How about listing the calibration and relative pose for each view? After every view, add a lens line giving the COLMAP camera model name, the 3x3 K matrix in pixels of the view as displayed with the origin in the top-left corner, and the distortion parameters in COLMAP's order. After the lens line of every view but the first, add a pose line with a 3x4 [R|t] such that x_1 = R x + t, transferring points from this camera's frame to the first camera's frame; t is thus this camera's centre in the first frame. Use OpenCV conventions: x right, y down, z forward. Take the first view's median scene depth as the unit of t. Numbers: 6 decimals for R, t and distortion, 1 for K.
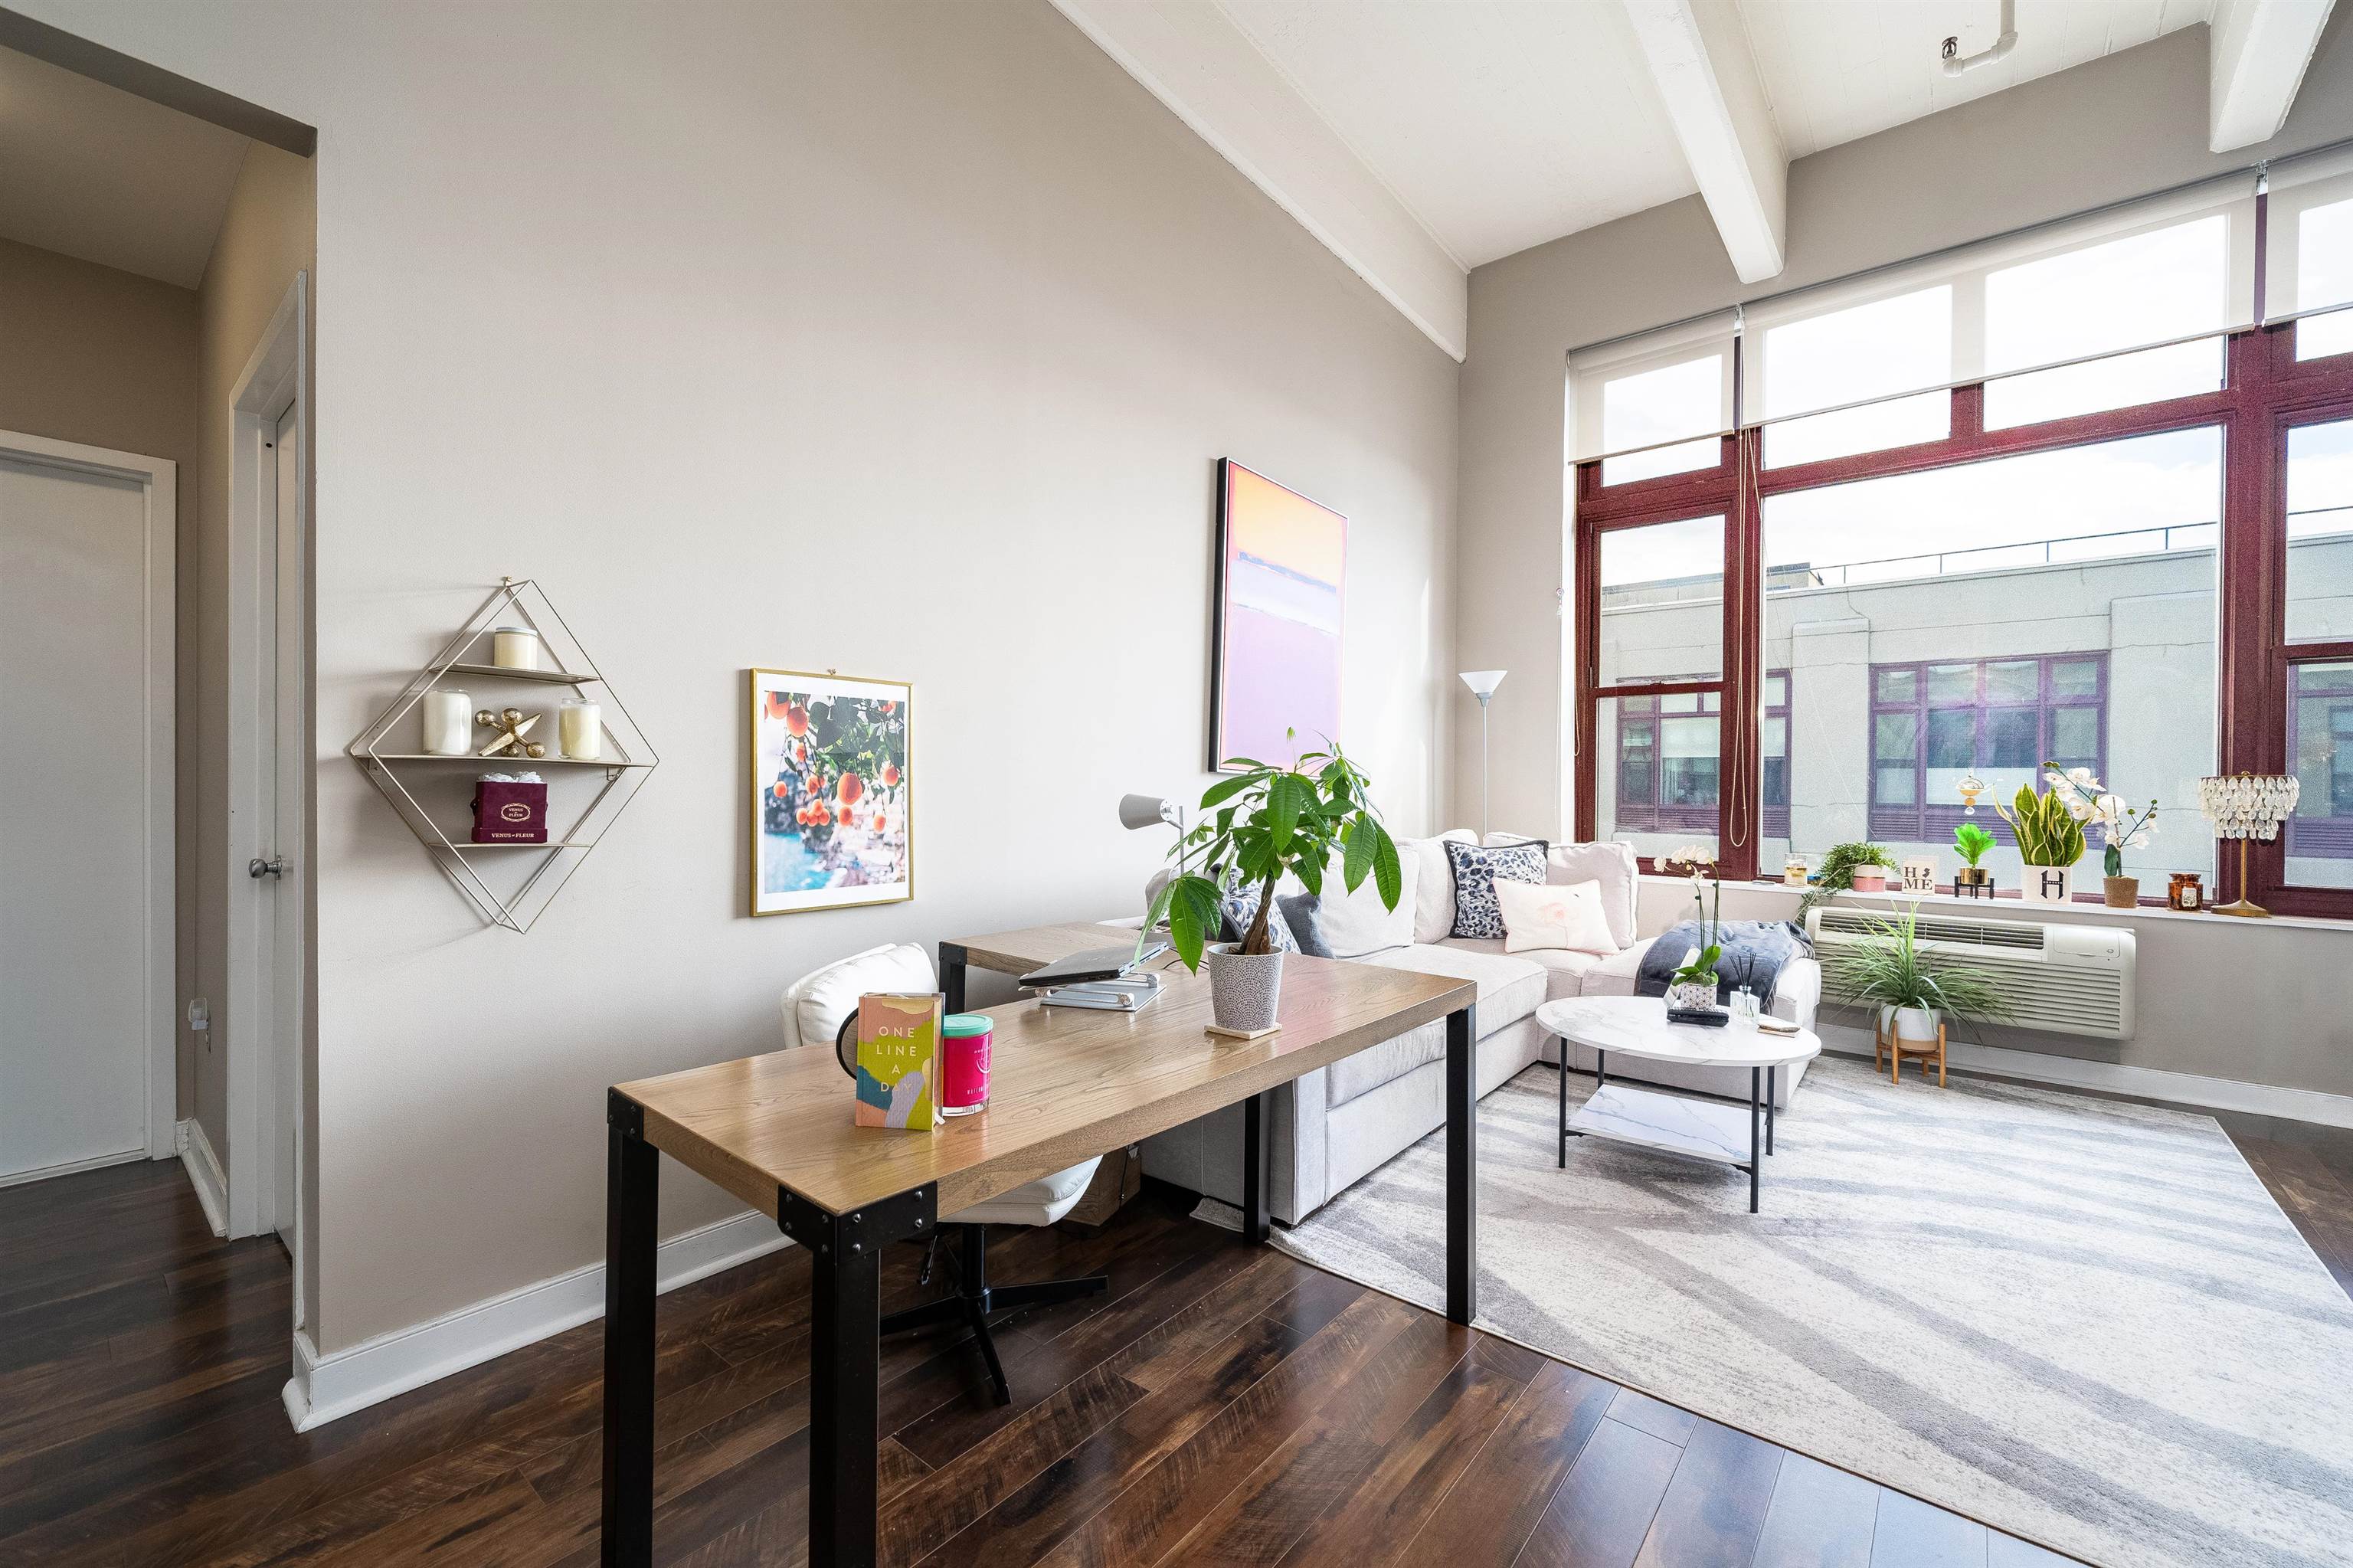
lens RADIAL K [[967.6, 0, 1182.2], [0, 967.6, 790.4], [0, 0, 1]] dist [-0.000033, -0.000029]
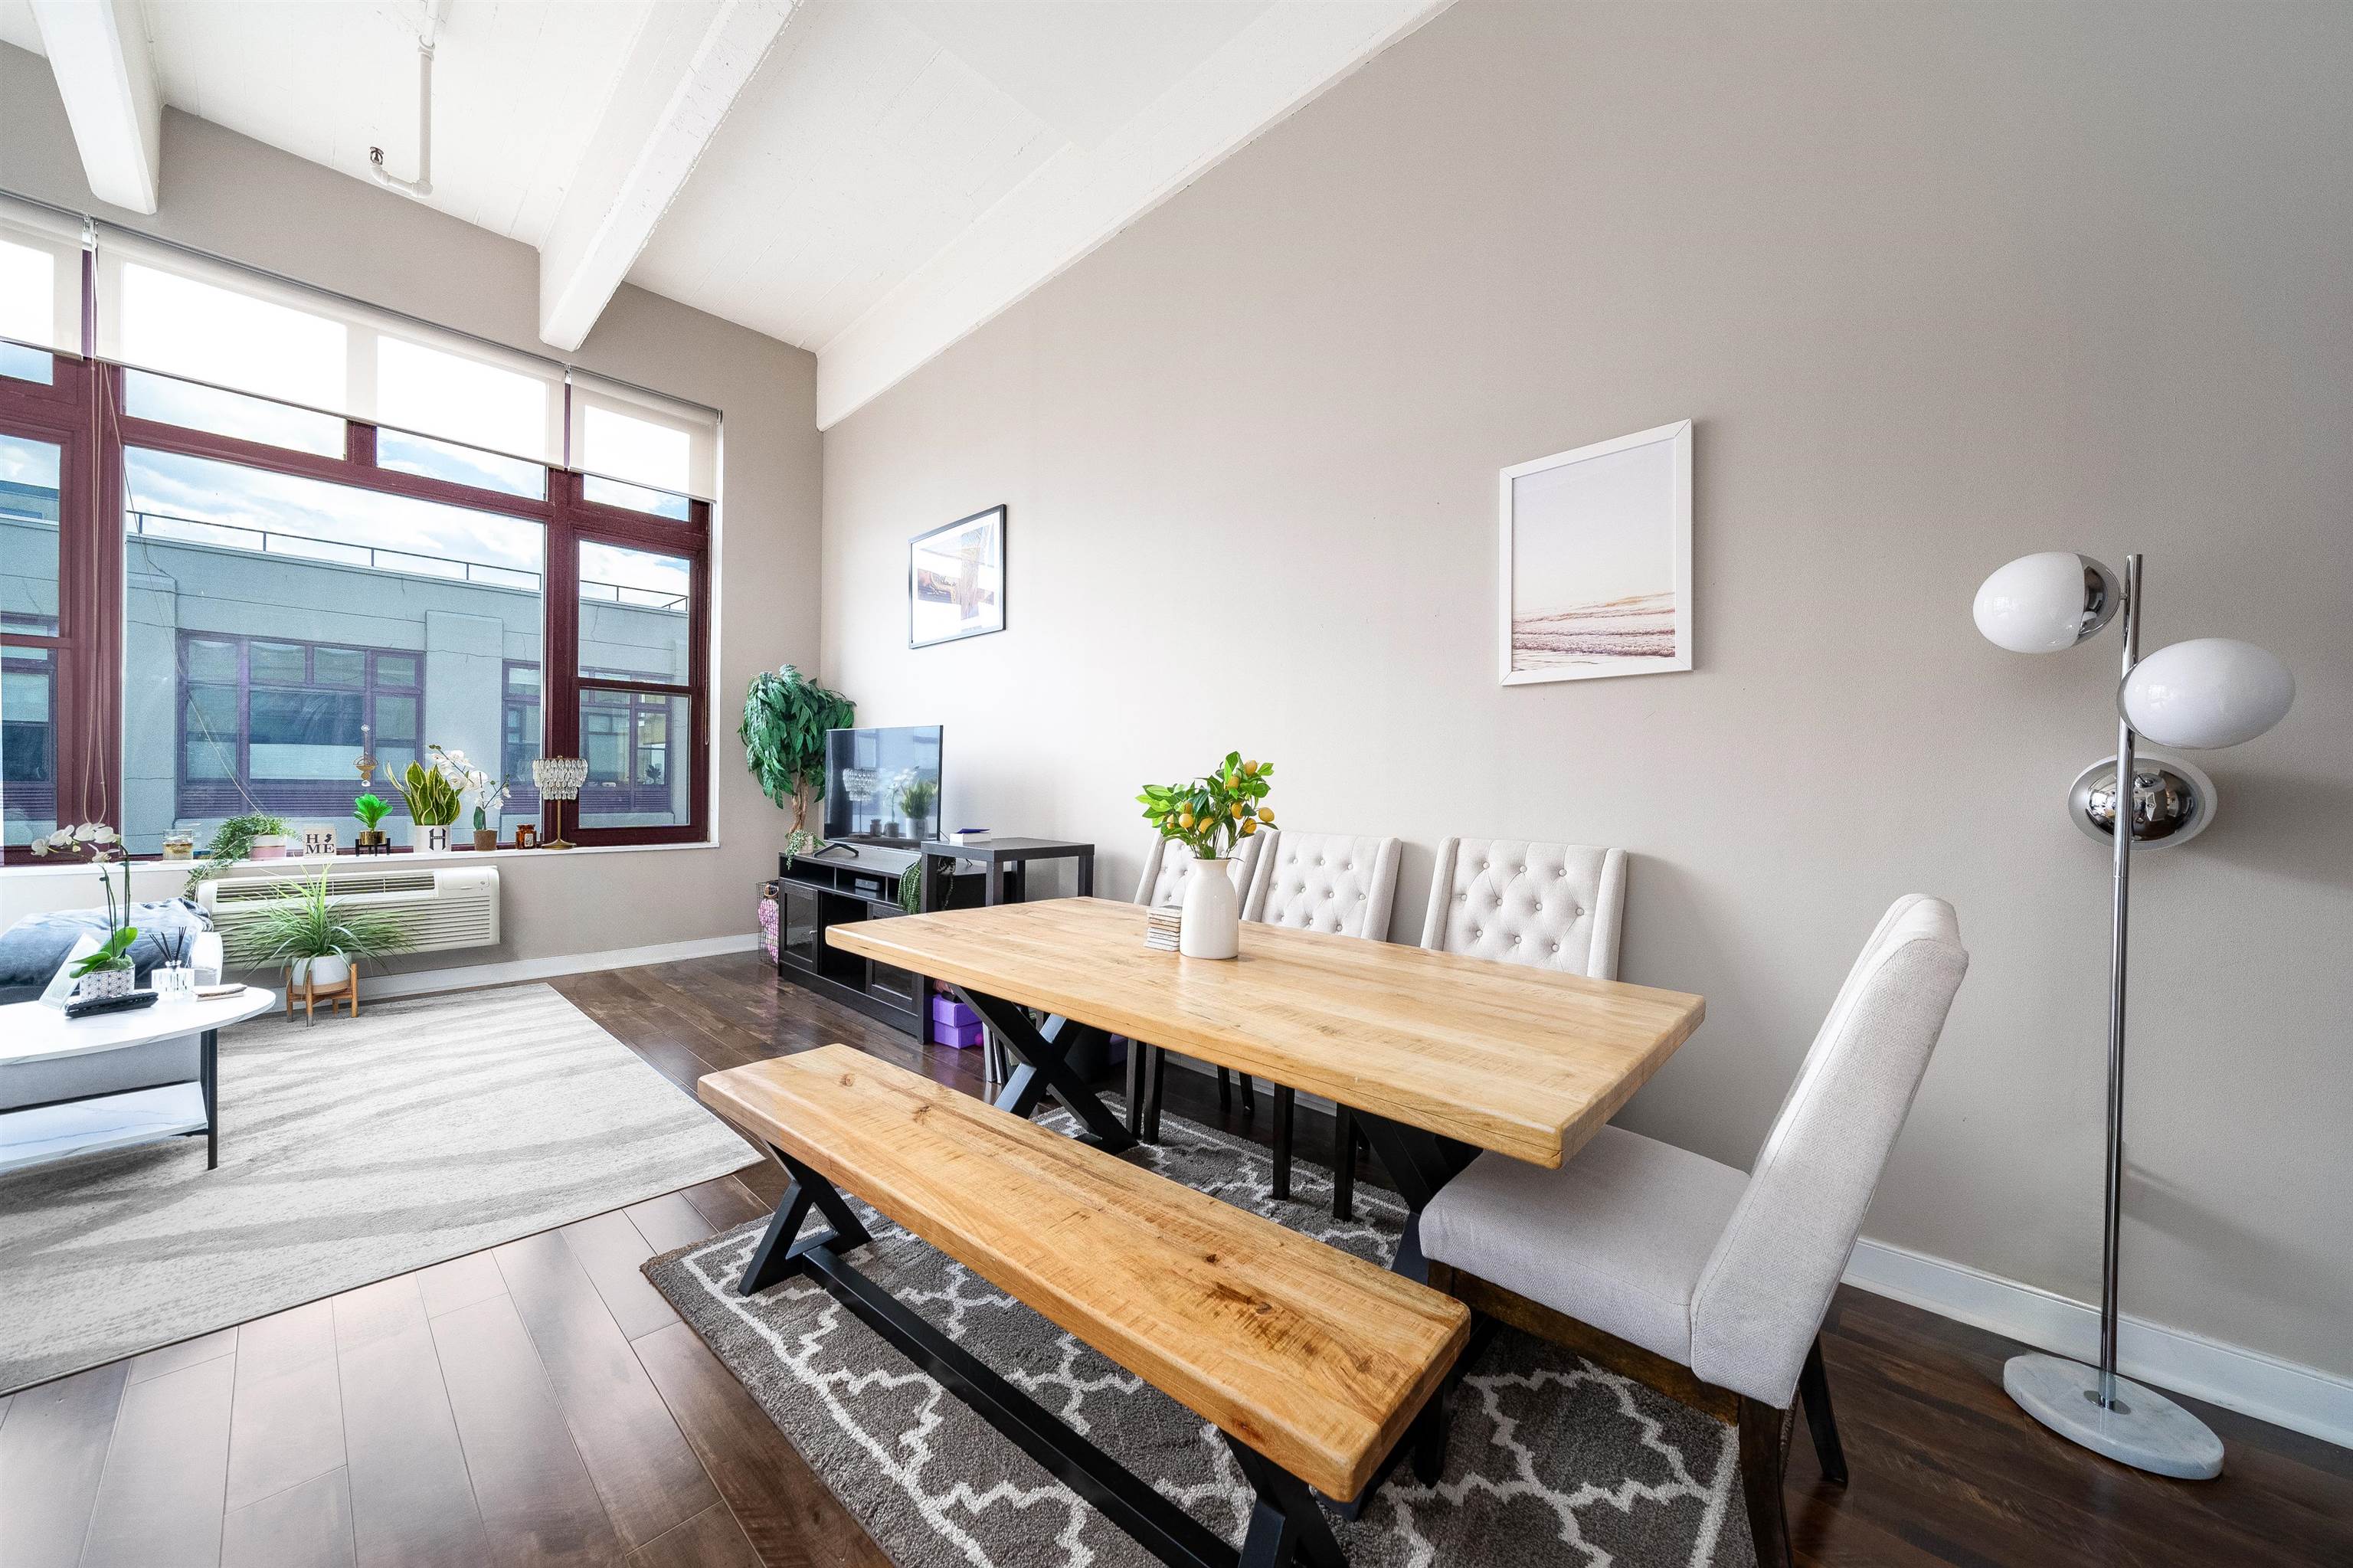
lens RADIAL K [[836.2, 0, 1180.7], [0, 836.2, 784.2], [0, 0, 1]] dist [-0.002337, -0.000307]
pose [[0.057812, -0.012369, 0.998251, -0.184841], [-0.009449, 0.999872, 0.012936, -0.000791], [-0.998283, -0.010180, 0.057688, -0.070941]]
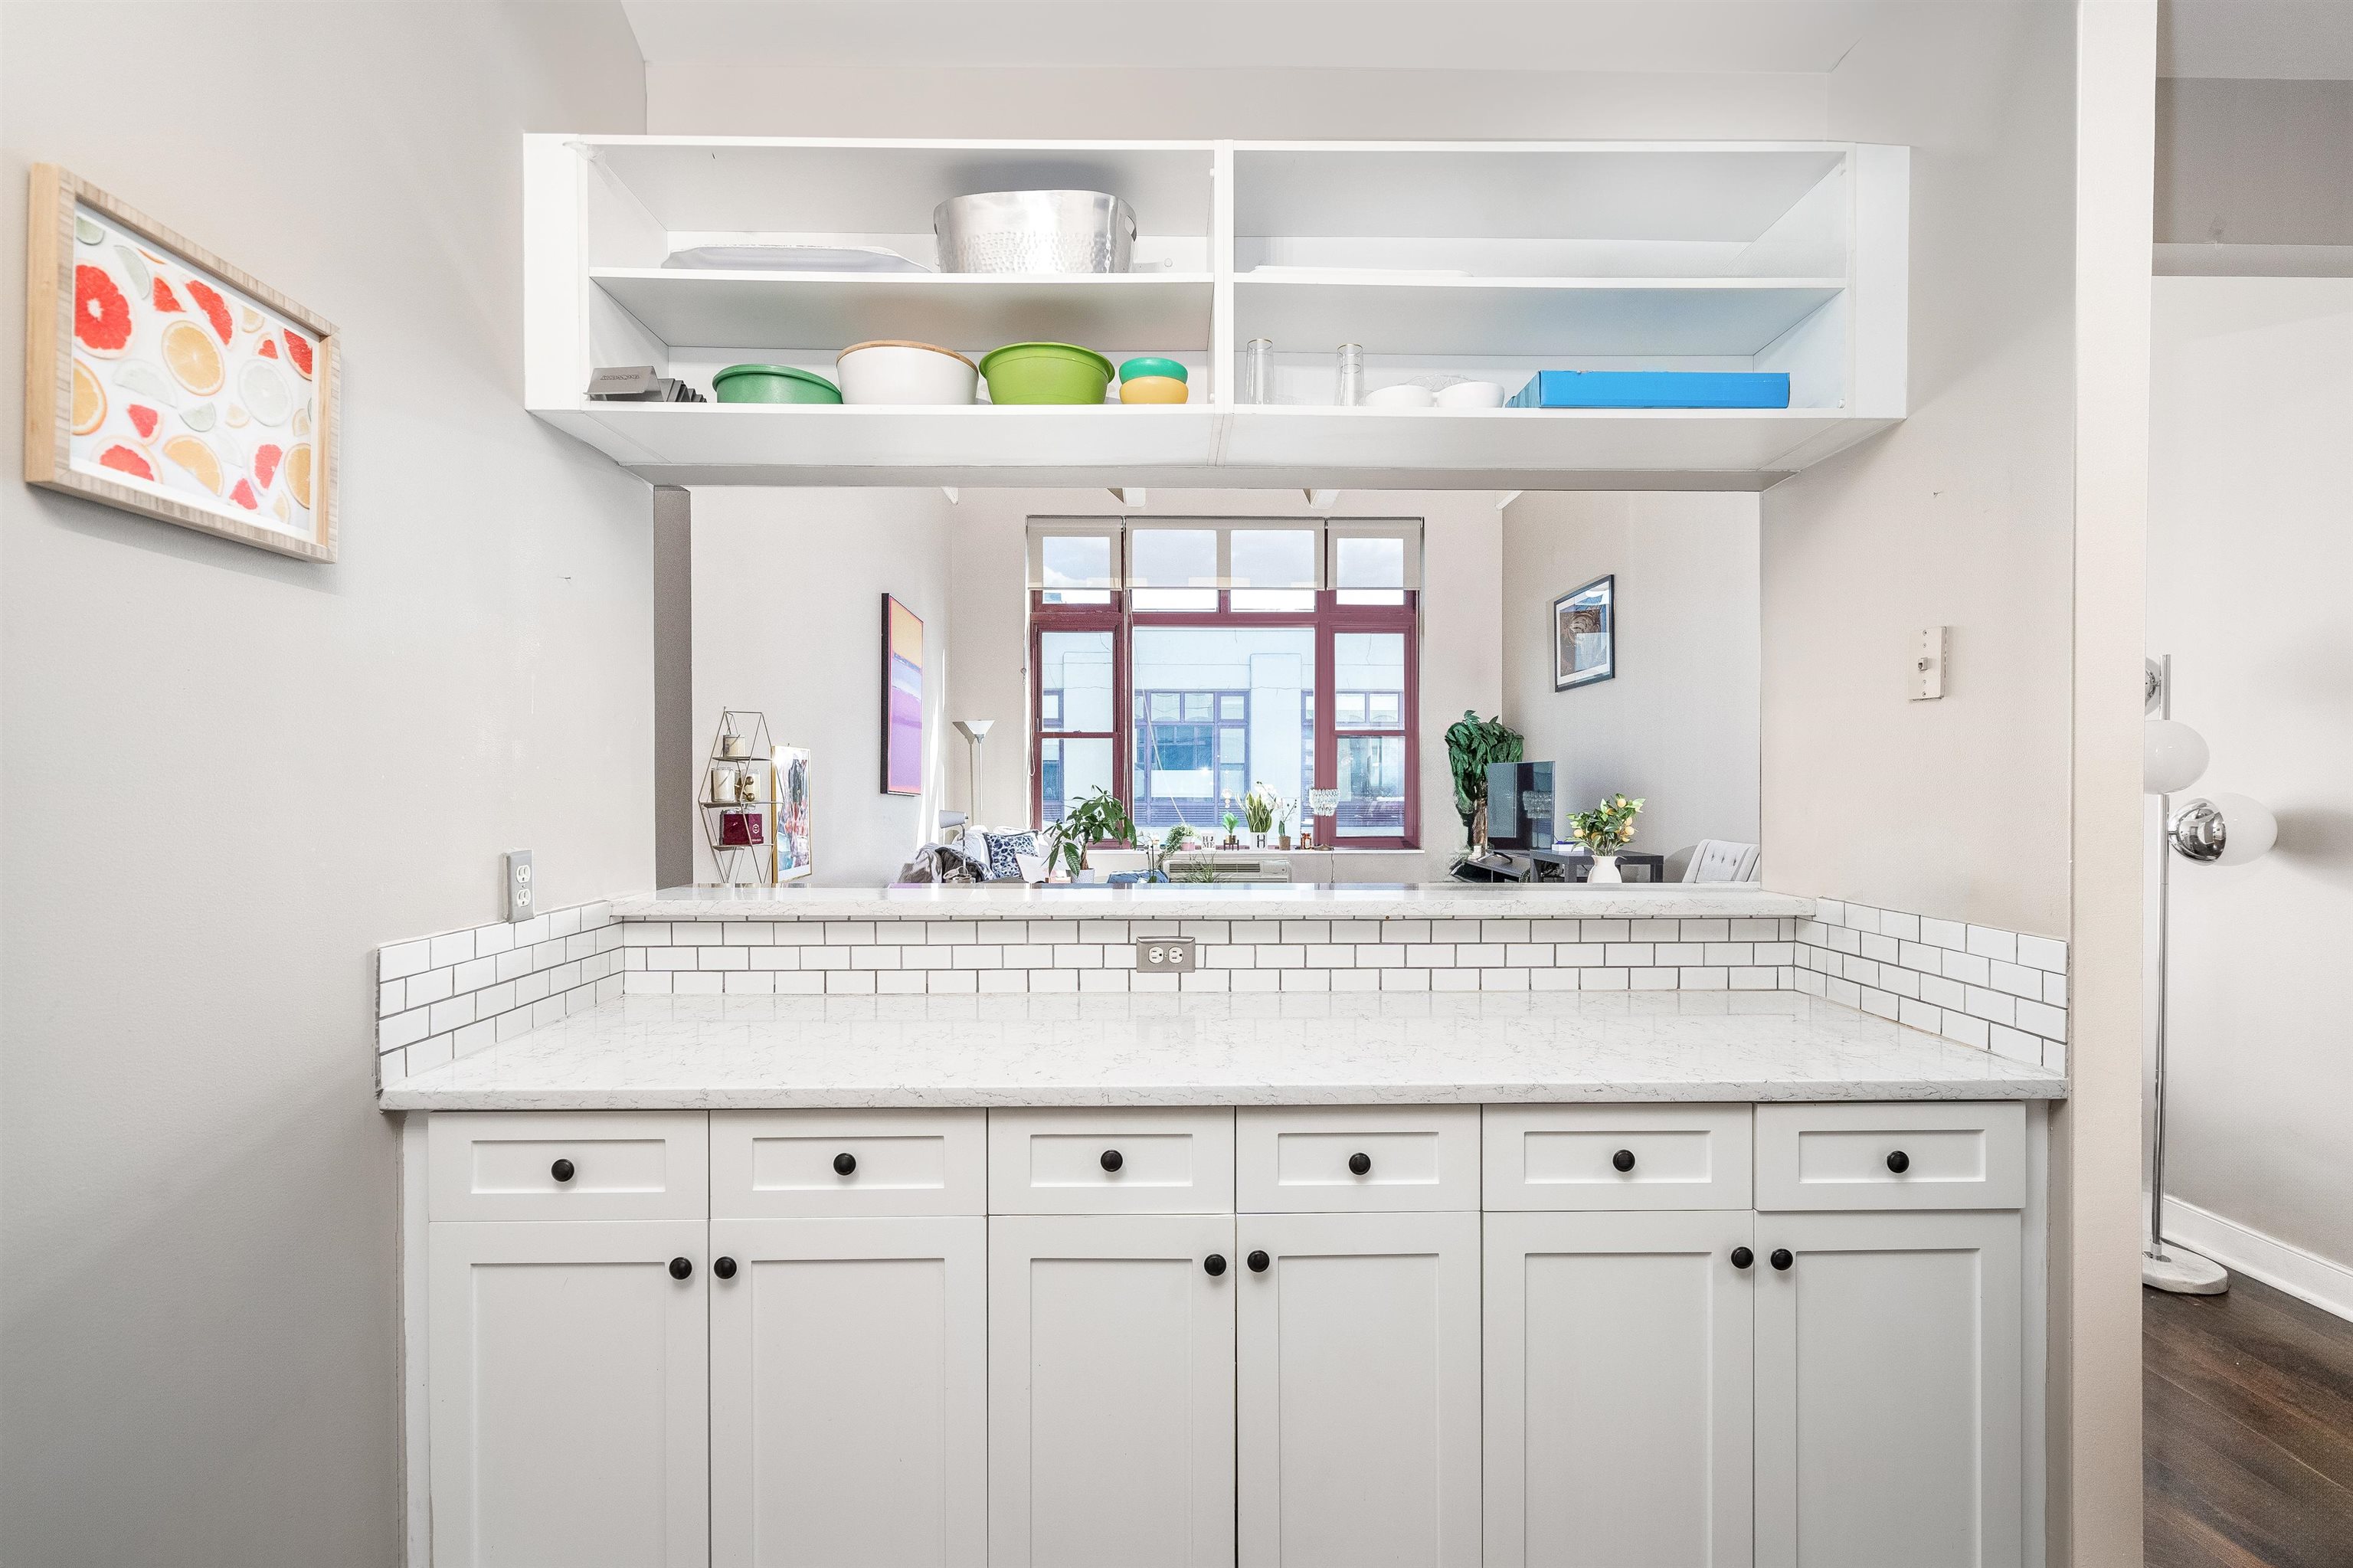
lens RADIAL K [[1059.3, 0, 1163.0], [0, 1059.3, 783.0], [0, 0, 1]] dist [0.000368, -0.000103]
pose [[0.767536, -0.009367, 0.640937, -0.791768], [0.011452, 0.999934, 0.000898, -0.035313], [-0.640903, 0.006651, 0.767593, -0.670723]]
